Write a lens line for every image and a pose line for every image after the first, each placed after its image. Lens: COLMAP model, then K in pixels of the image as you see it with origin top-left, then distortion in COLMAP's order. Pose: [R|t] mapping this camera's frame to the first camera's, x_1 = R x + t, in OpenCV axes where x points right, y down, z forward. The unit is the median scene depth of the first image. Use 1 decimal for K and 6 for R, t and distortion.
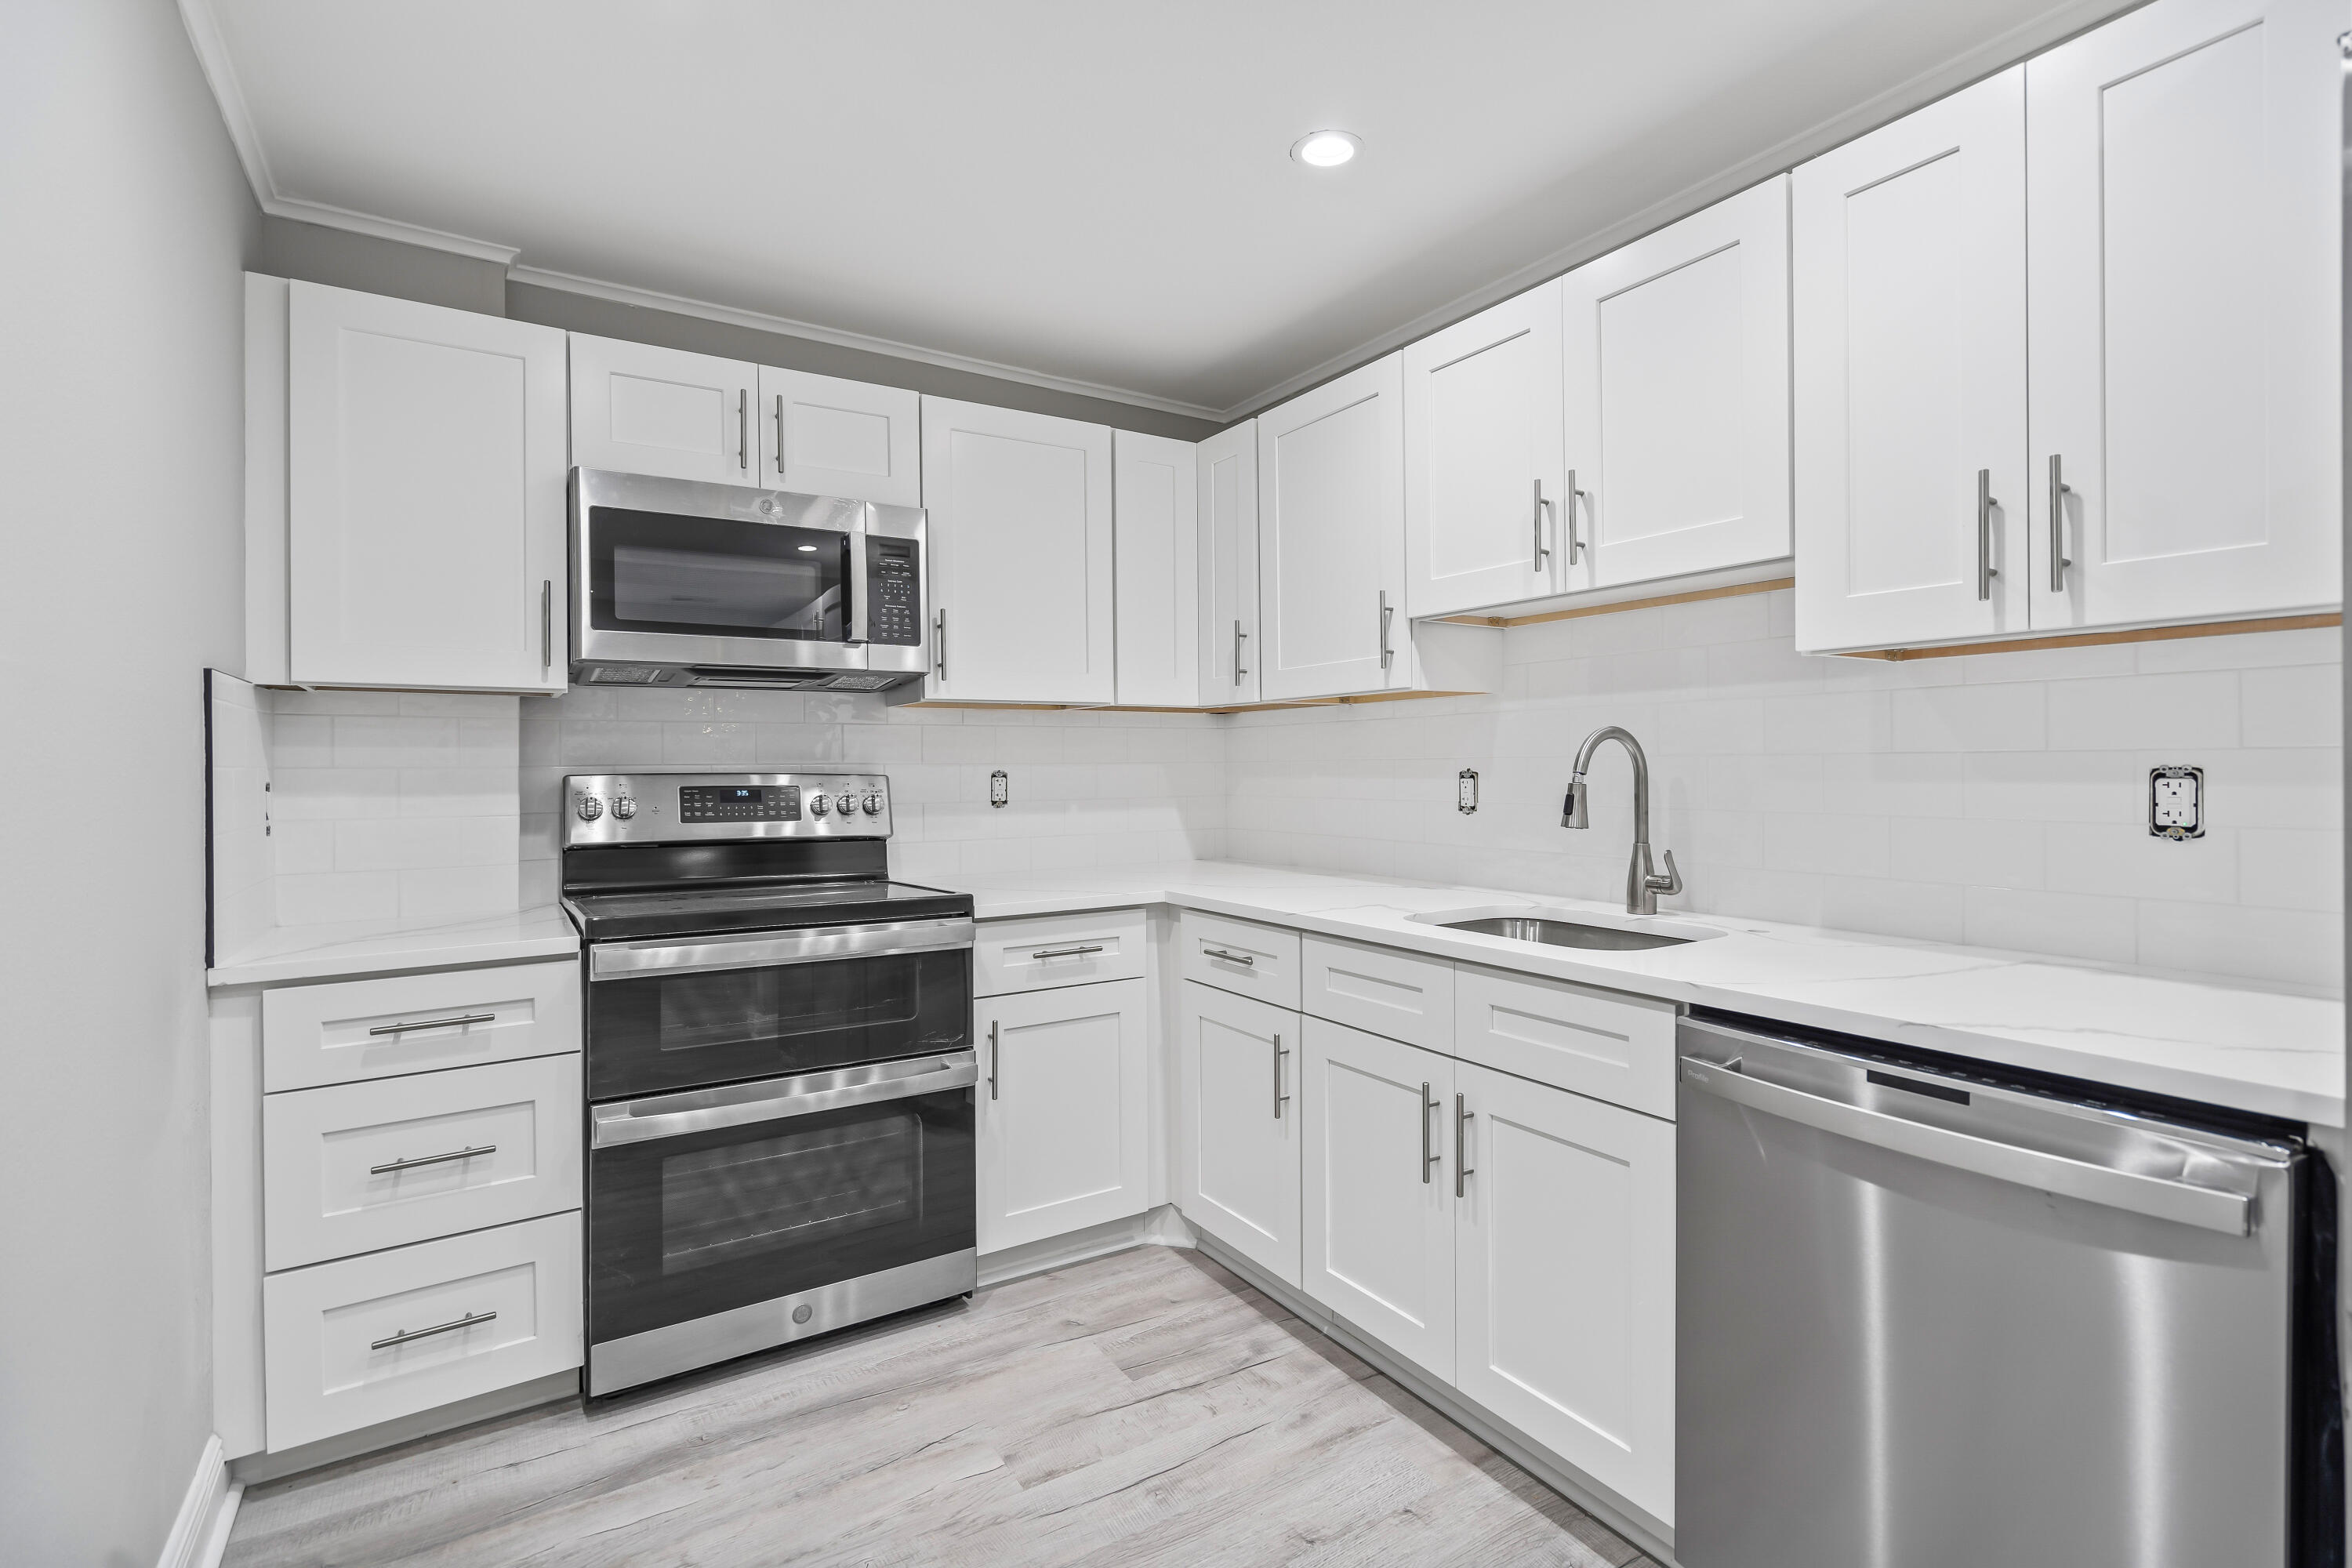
lens RADIAL K [[1074.4, 0, 1183.1], [0, 1074.4, 774.2], [0, 0, 1]] dist [-0.003618, 0.000124]
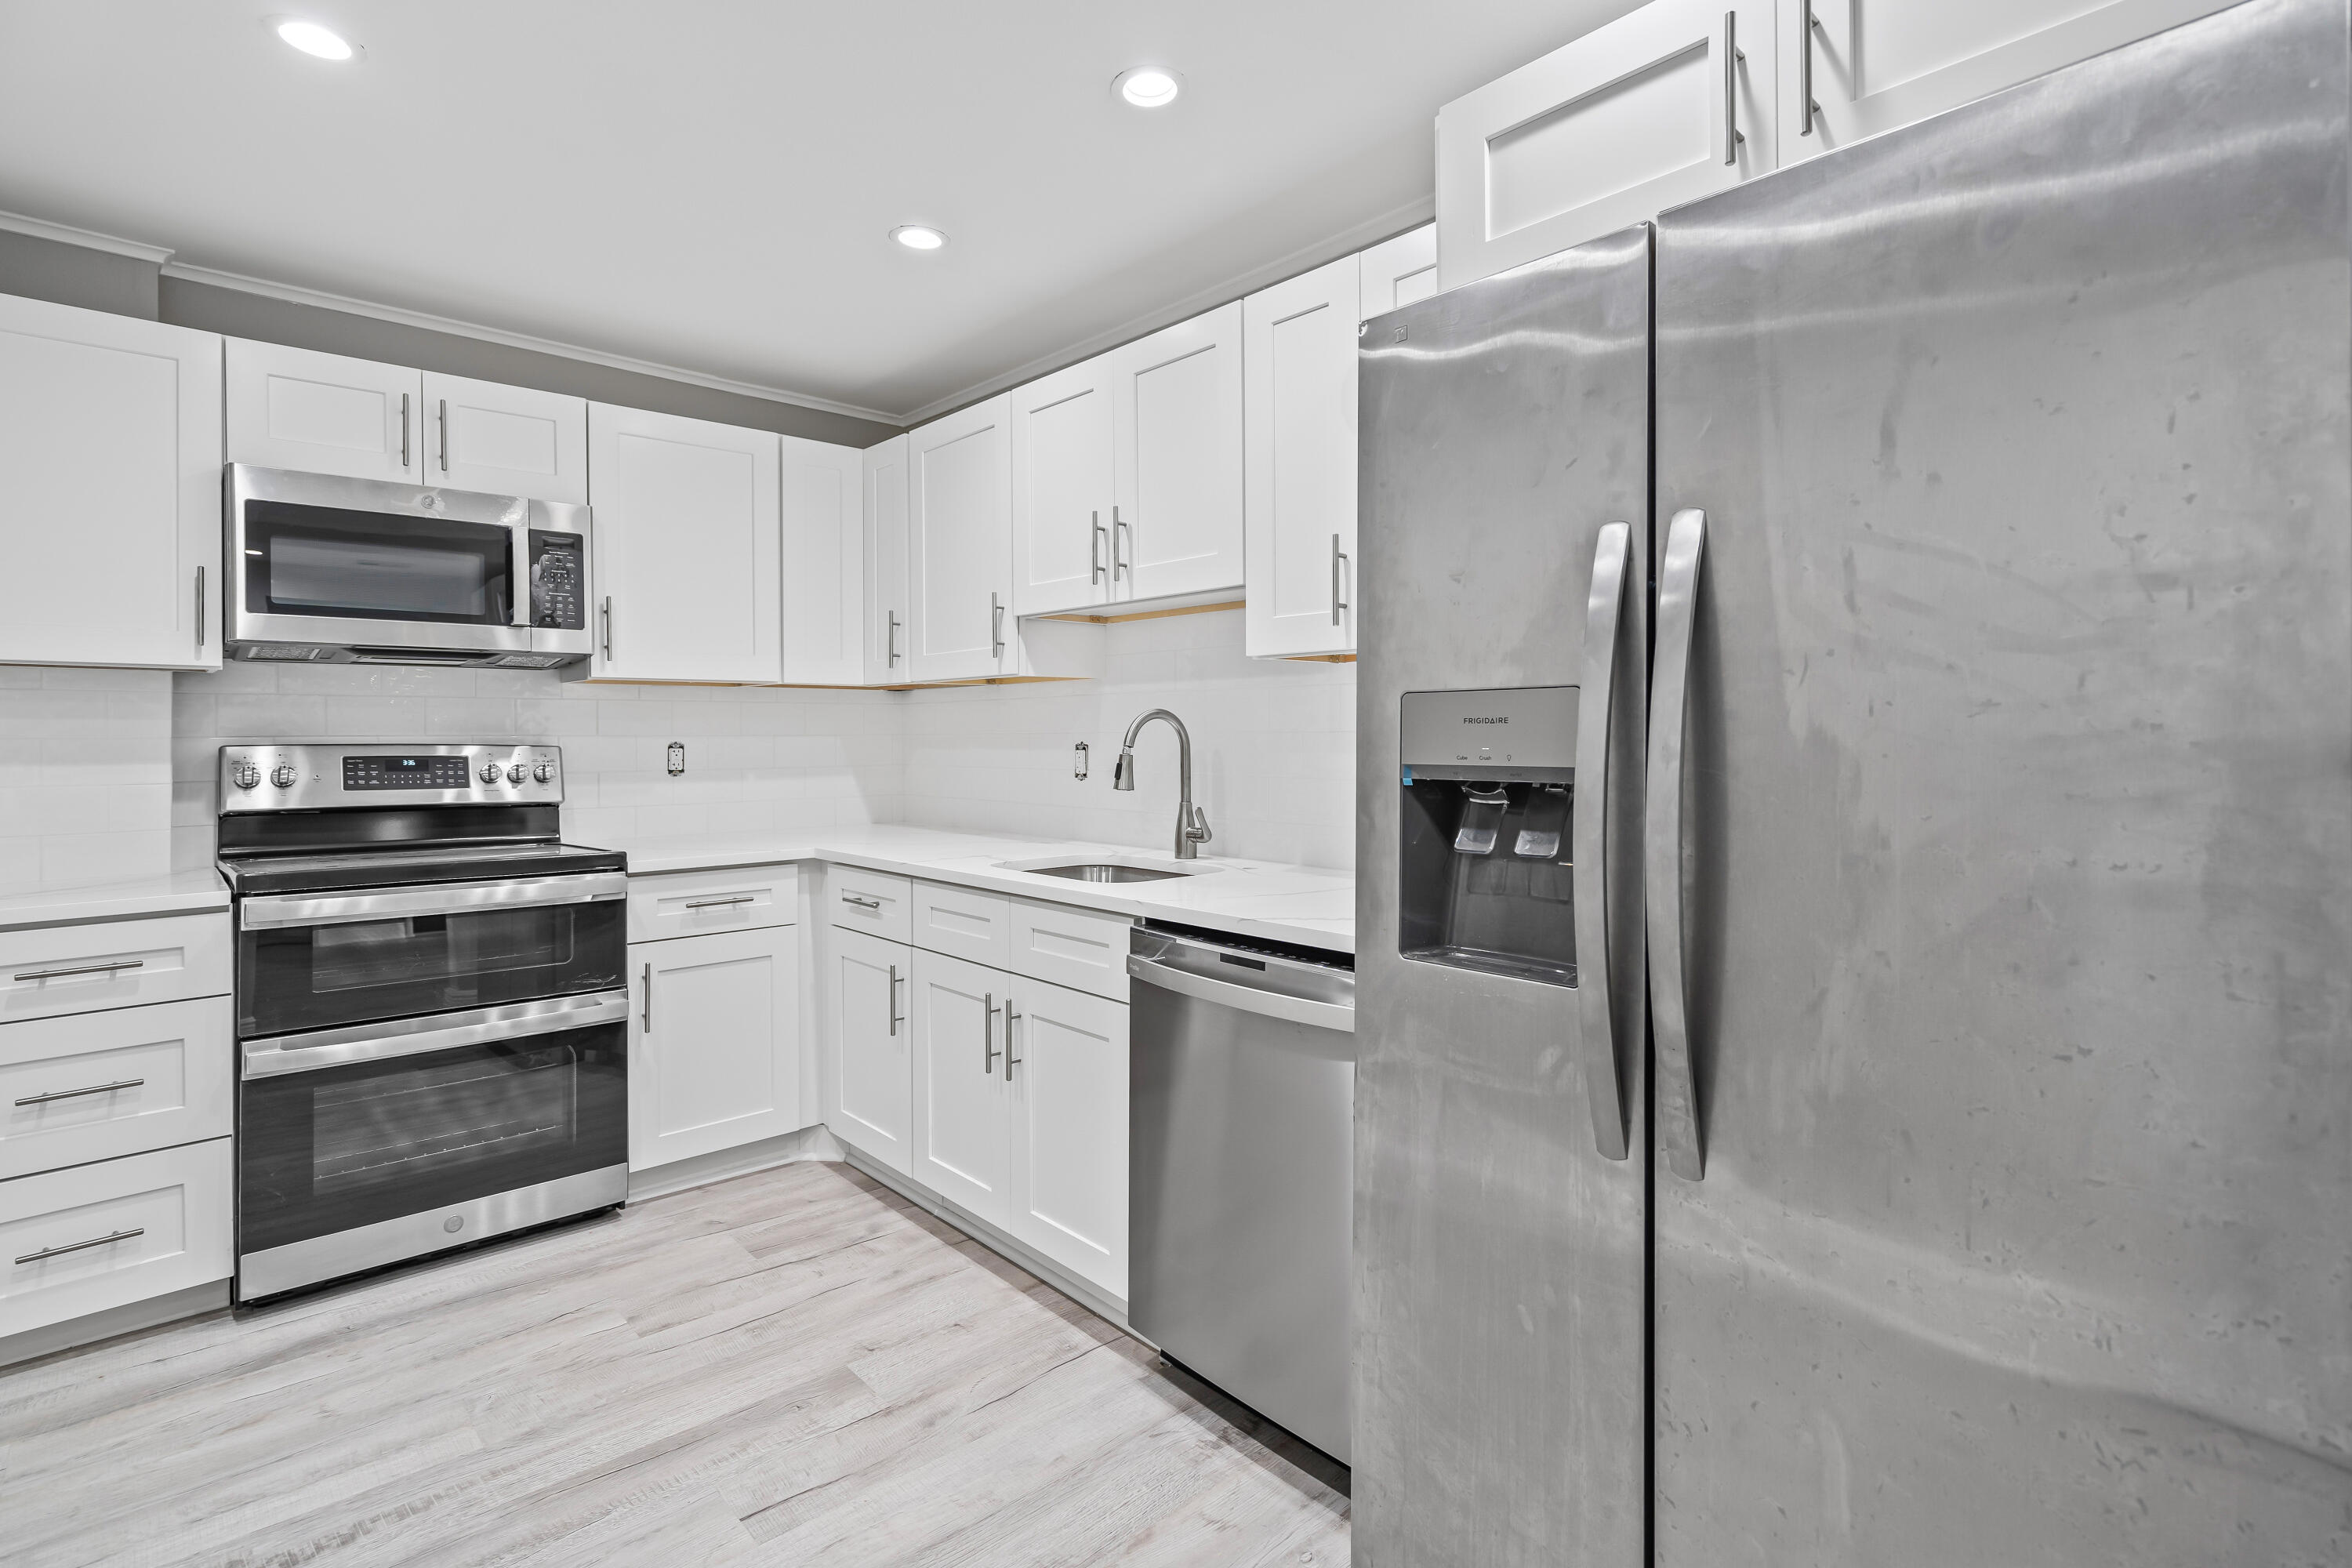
lens RADIAL K [[1074.4, 0, 1132.6], [0, 1074.4, 744.1], [0, 0, 1]] dist [-0.003618, 0.000124]
pose [[0.985710, 0.002419, 0.168432, 0.153921], [-0.002350, 0.999997, -0.000609, -0.002524], [-0.168433, 0.000205, 0.985713, -0.226485]]
